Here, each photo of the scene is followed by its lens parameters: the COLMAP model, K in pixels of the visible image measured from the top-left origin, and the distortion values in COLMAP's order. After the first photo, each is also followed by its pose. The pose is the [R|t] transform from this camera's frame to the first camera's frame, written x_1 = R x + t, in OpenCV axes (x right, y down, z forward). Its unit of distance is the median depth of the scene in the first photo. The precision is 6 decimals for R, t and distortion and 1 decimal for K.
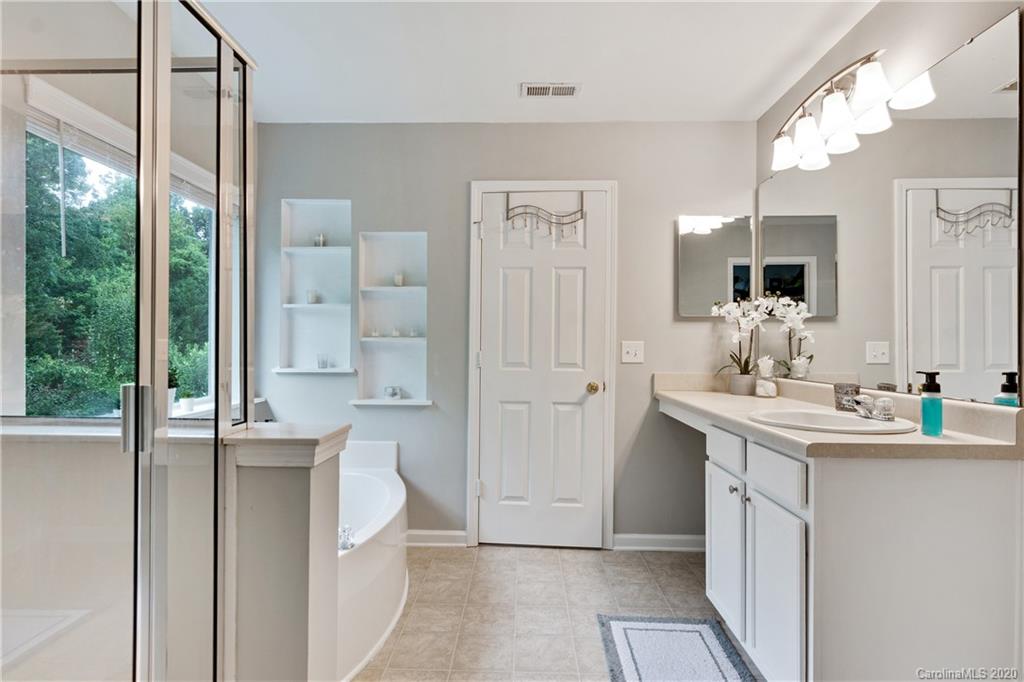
lens RADIAL K [[504.6, 0, 504.1], [0, 504.6, 343.7], [0, 0, 1]] dist [0.001693, 0.000144]
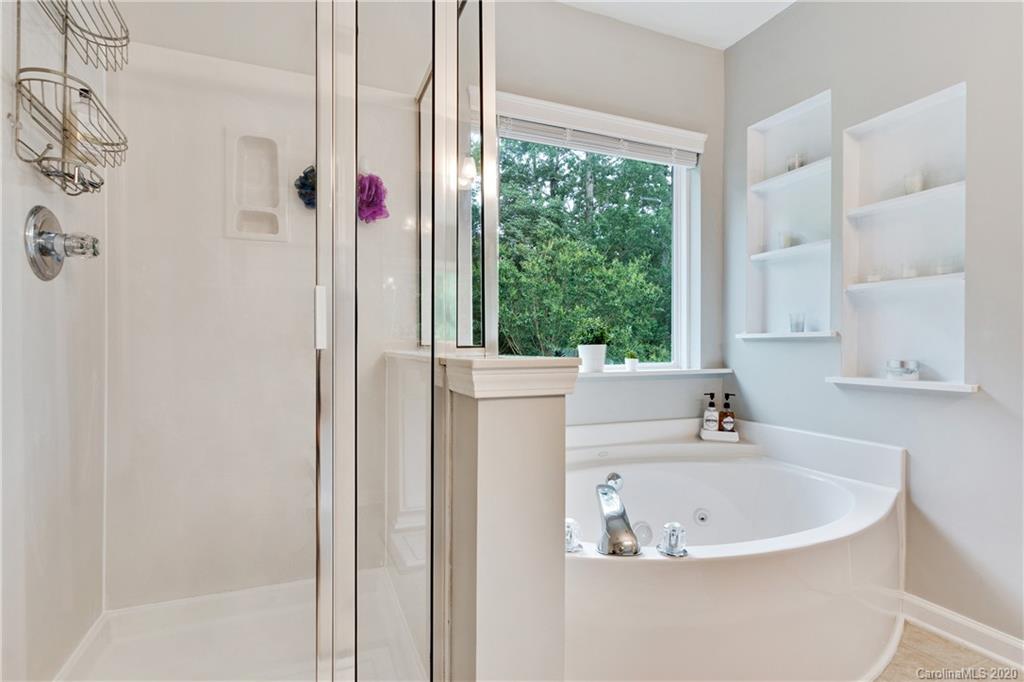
lens RADIAL K [[504.6, 0, 507.3], [0, 504.6, 343.5], [0, 0, 1]] dist [0.001693, 0.000144]
pose [[0.418930, -0.004972, -0.908005, 0.139109], [0.002983, 0.999987, -0.004100, 0.067235], [0.908014, -0.000991, 0.418939, 0.299660]]
